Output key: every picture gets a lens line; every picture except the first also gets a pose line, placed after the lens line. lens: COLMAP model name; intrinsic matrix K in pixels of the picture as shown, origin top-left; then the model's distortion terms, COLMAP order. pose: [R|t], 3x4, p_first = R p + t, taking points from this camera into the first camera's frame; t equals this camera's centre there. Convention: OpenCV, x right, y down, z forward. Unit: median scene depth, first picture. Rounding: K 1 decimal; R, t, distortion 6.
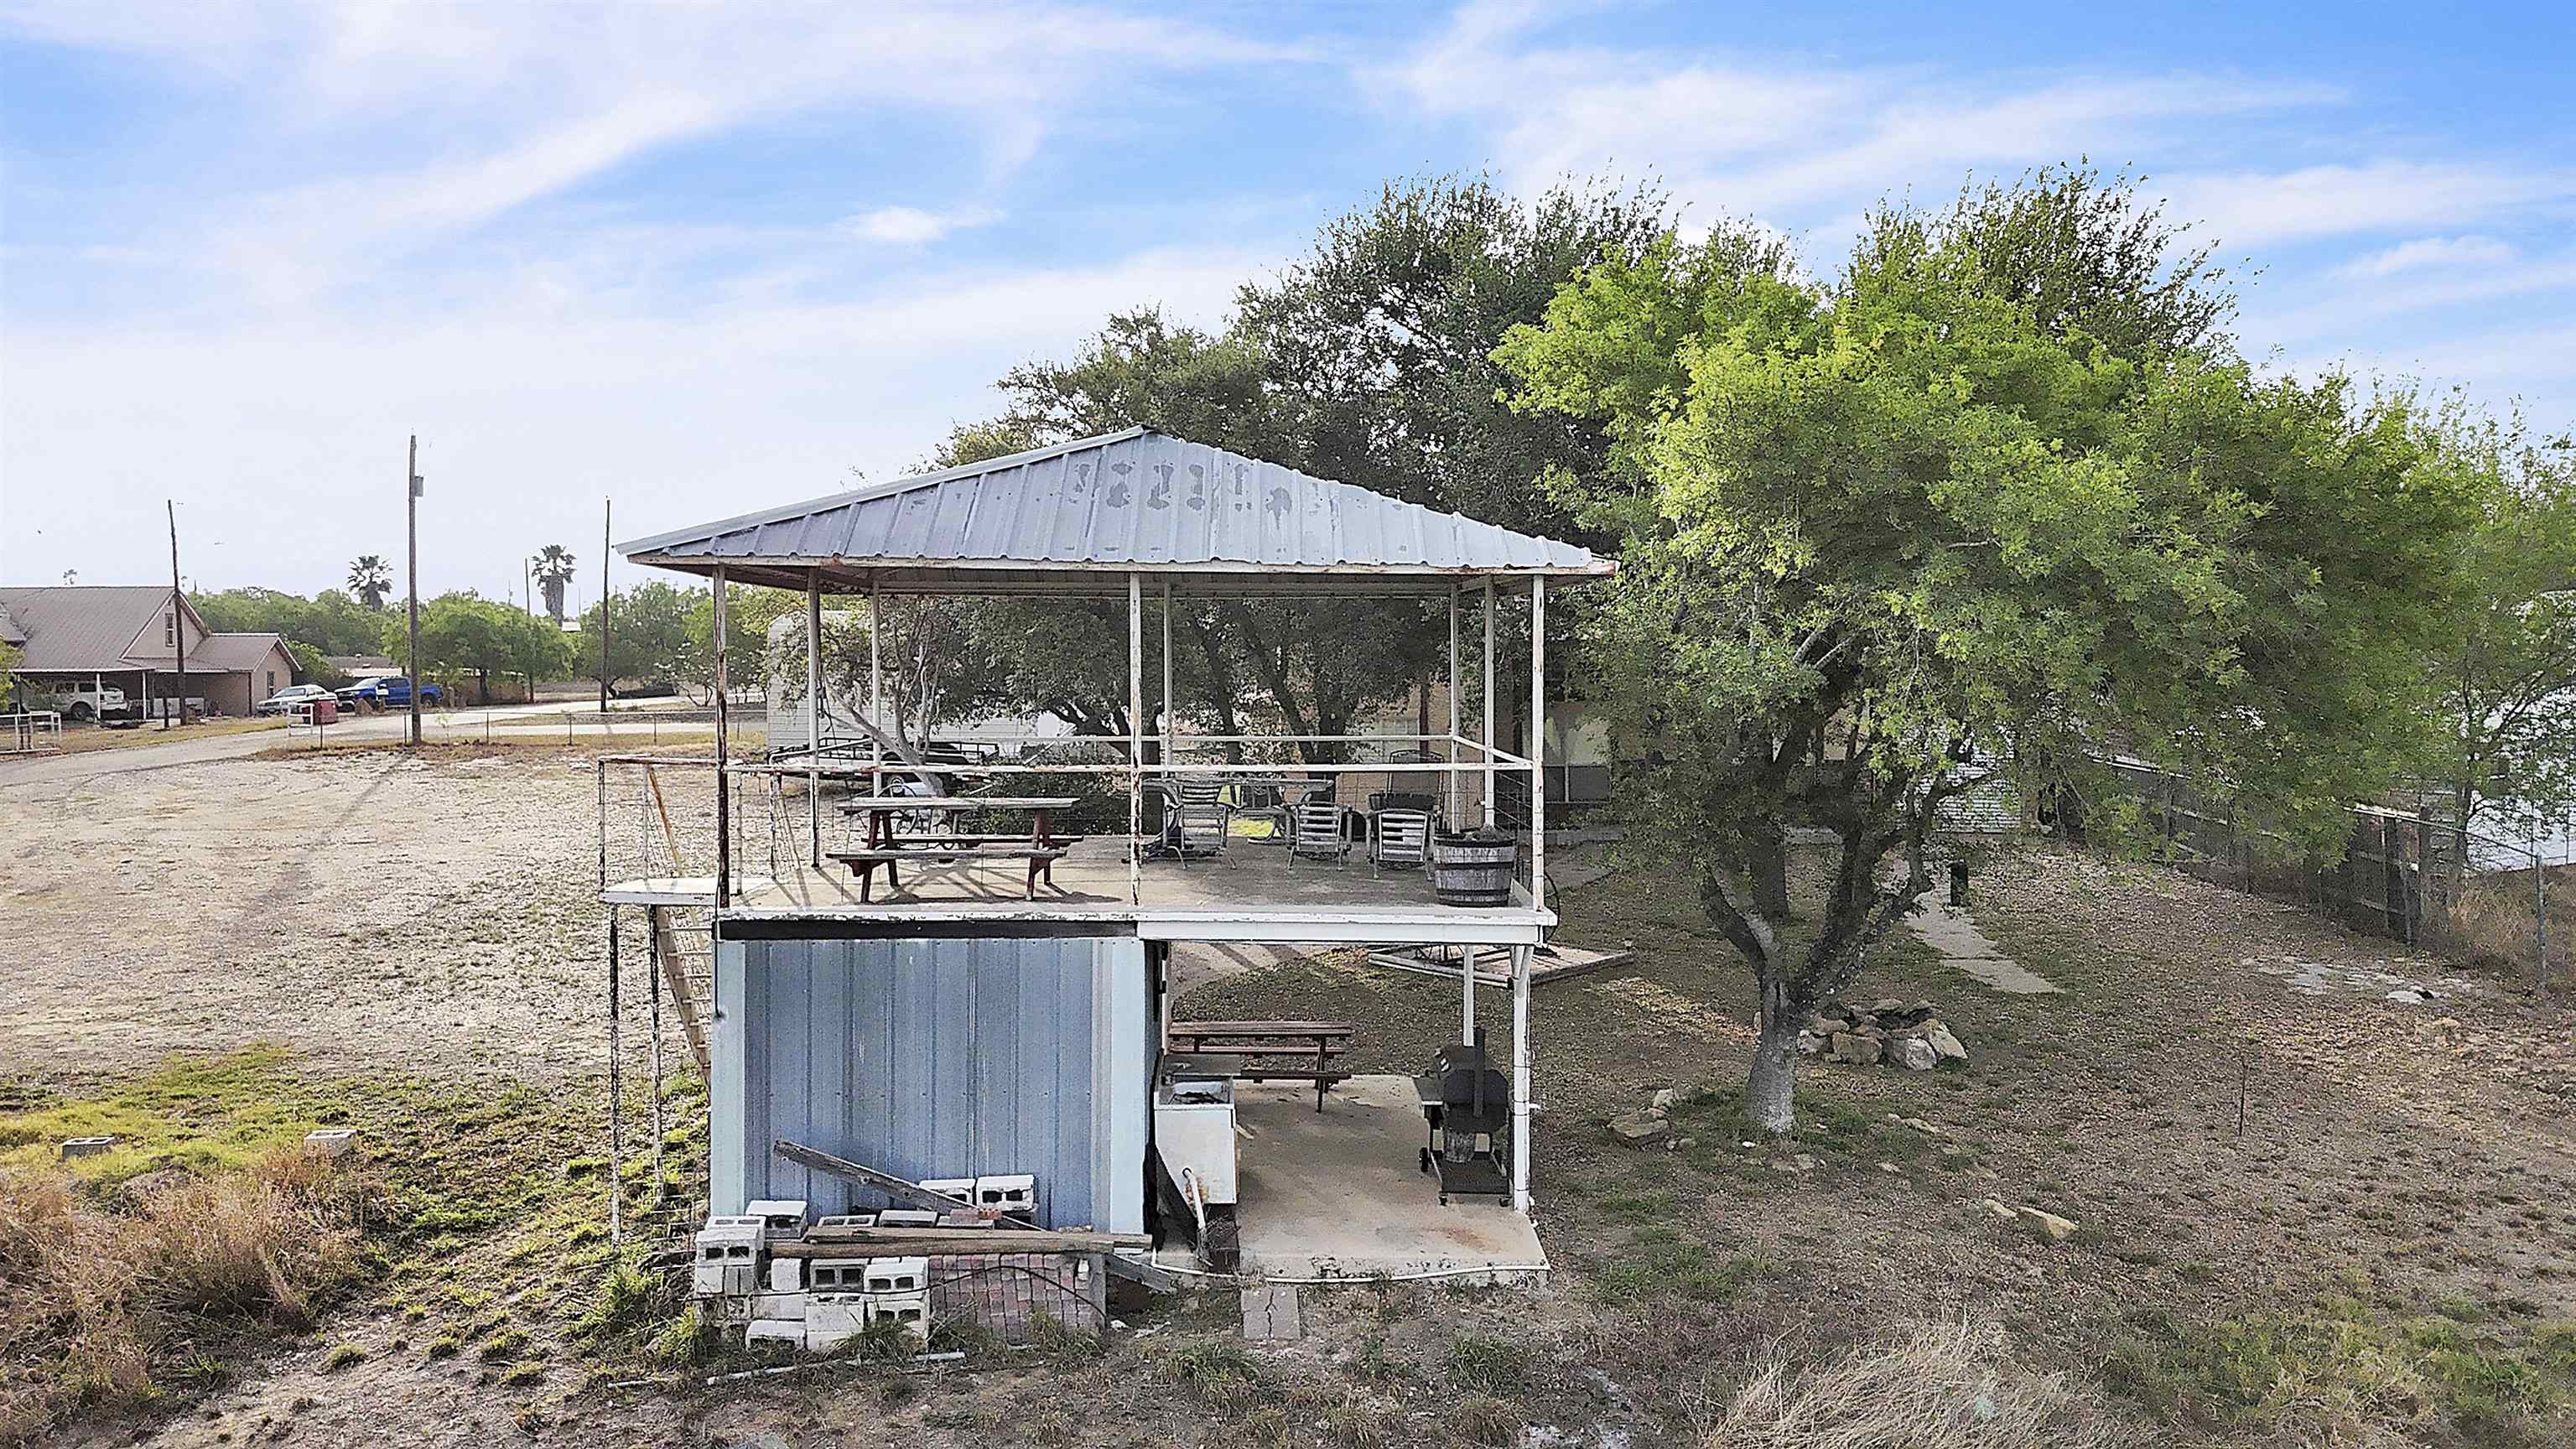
lens RADIAL K [[1937.1, 0, 1288.0], [0, 1937.1, 723.4], [0, 0, 1]] dist [0.074277, -0.047891]
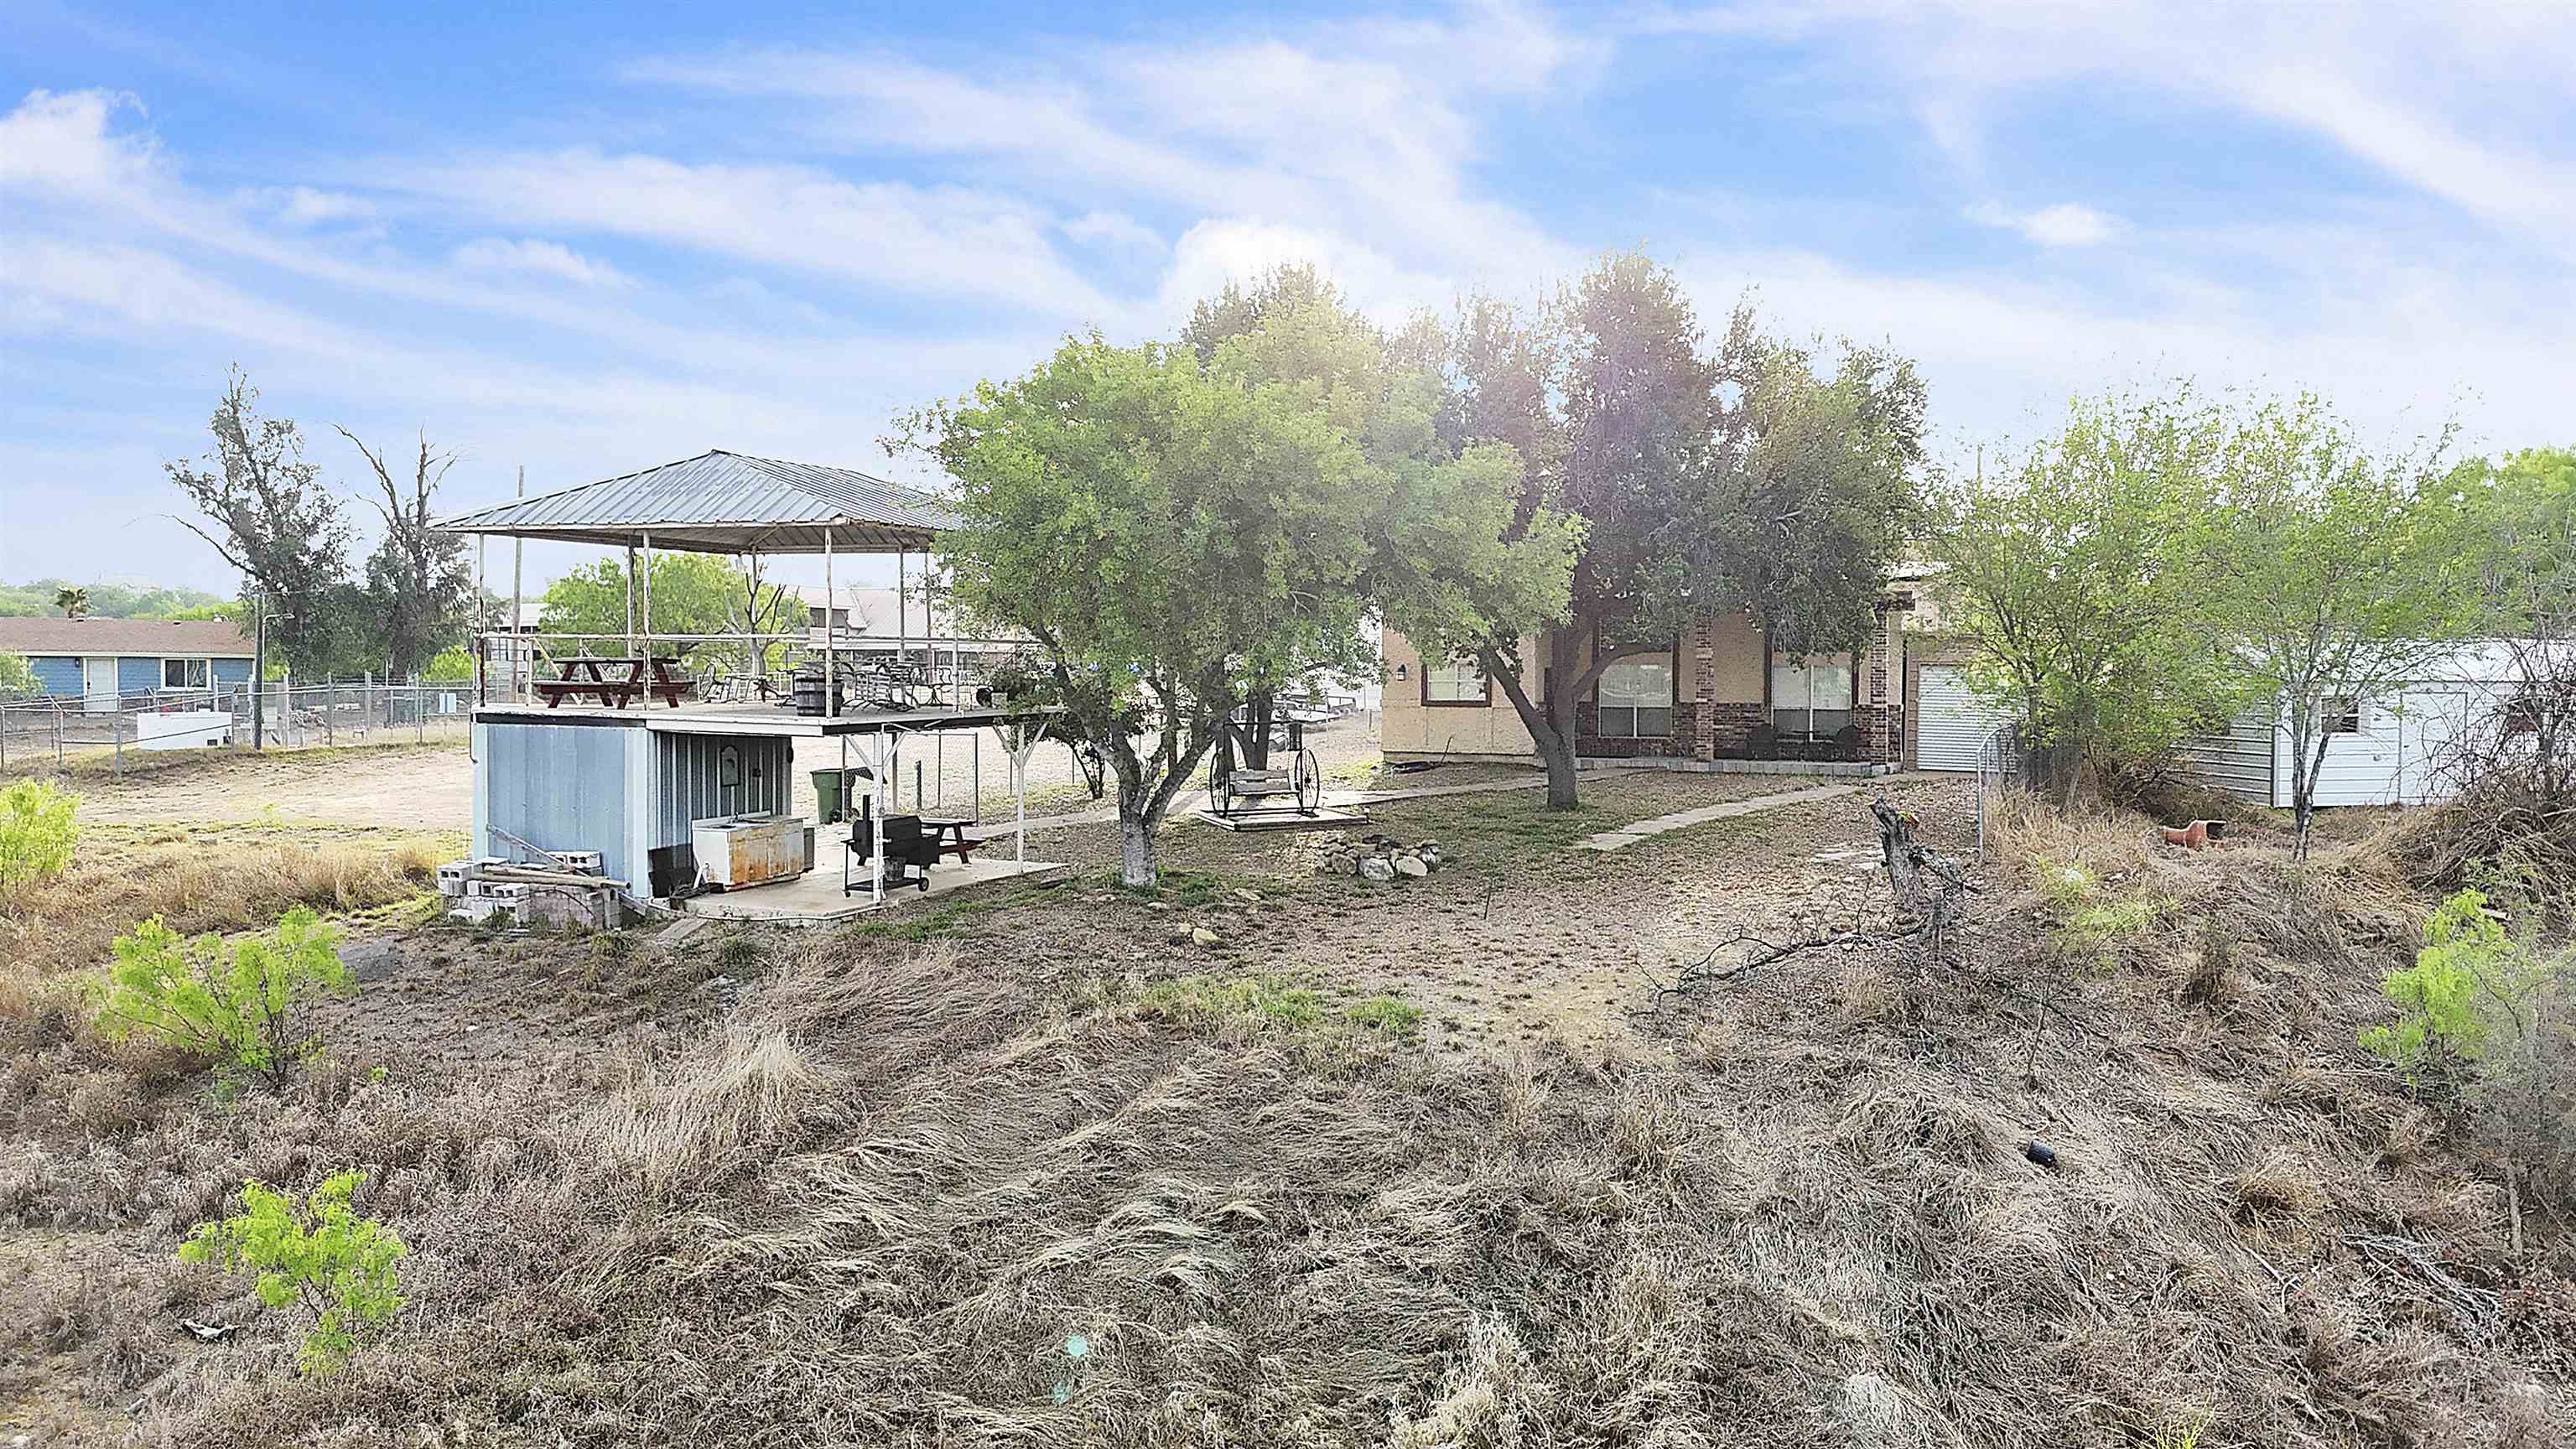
lens RADIAL K [[1937.1, 0, 1288.1], [0, 1937.1, 723.1], [0, 0, 1]] dist [0.074277, -0.047891]
pose [[0.880257, 0.004271, -0.474477, 1.372432], [-0.003561, 0.999991, 0.002395, 0.101522], [0.474483, -0.000418, 0.880265, -0.354925]]
